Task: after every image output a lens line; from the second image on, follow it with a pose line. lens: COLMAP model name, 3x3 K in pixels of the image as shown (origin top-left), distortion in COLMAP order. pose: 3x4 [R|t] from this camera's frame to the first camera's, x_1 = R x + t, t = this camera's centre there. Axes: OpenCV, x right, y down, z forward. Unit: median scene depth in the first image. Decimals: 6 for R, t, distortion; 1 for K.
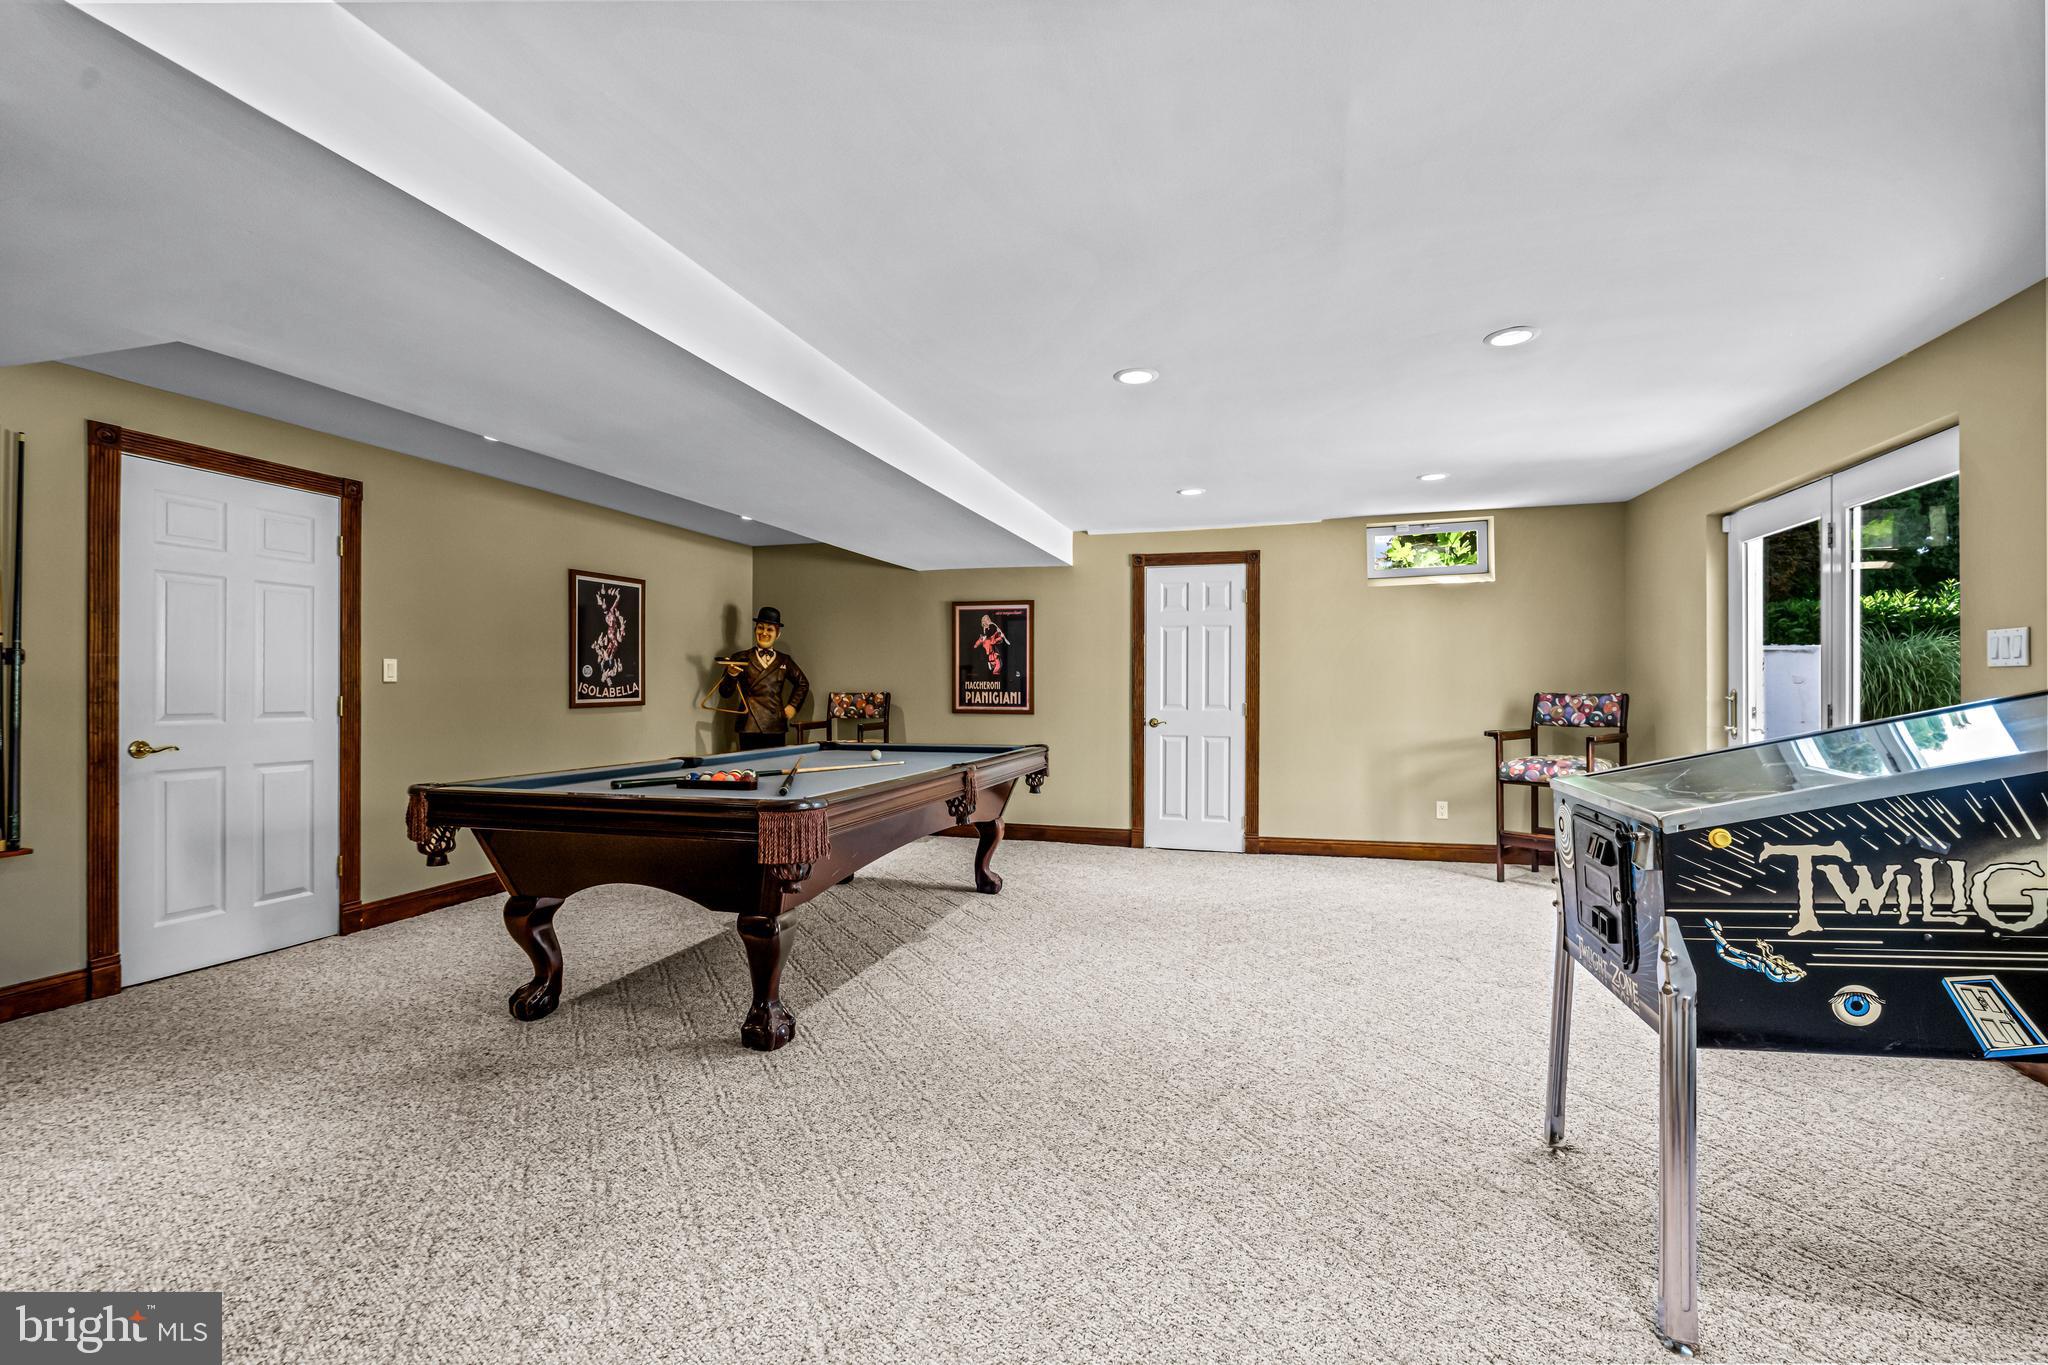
lens RADIAL K [[982.8, 0, 1018.0], [0, 982.8, 688.0], [0, 0, 1]] dist [0.002297, -0.000309]
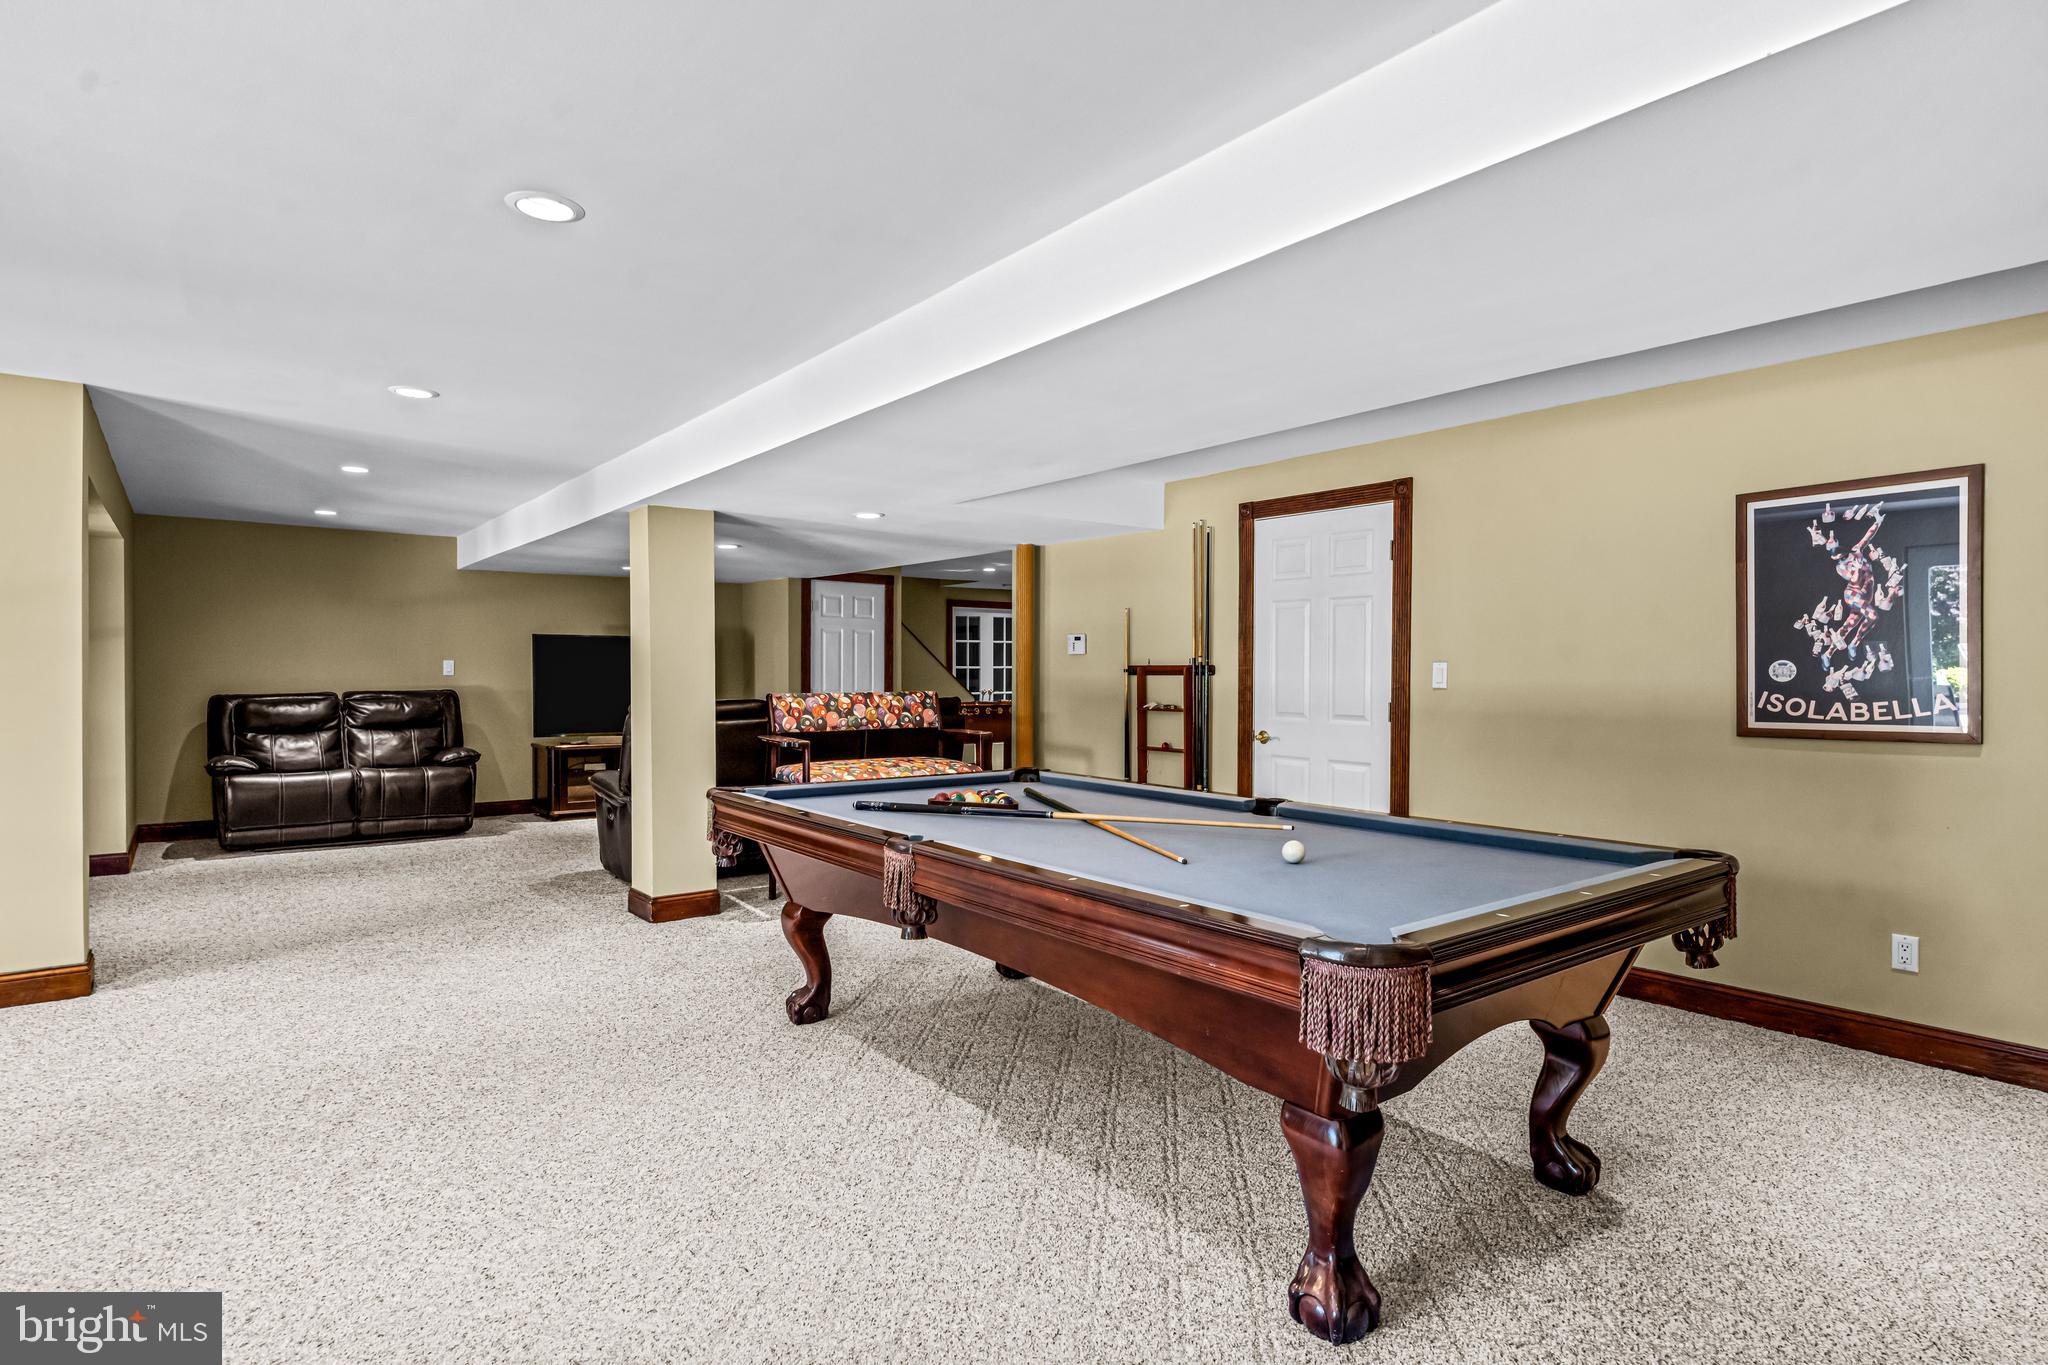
lens RADIAL K [[1024.9, 0, 1024.5], [0, 1024.9, 676.9], [0, 0, 1]] dist [0.002927, 0.000039]
pose [[-0.599030, -0.009814, -0.800666, 0.267282], [-0.012689, 0.999916, -0.002763, -0.007055], [0.800626, 0.008504, -0.599104, 0.987404]]
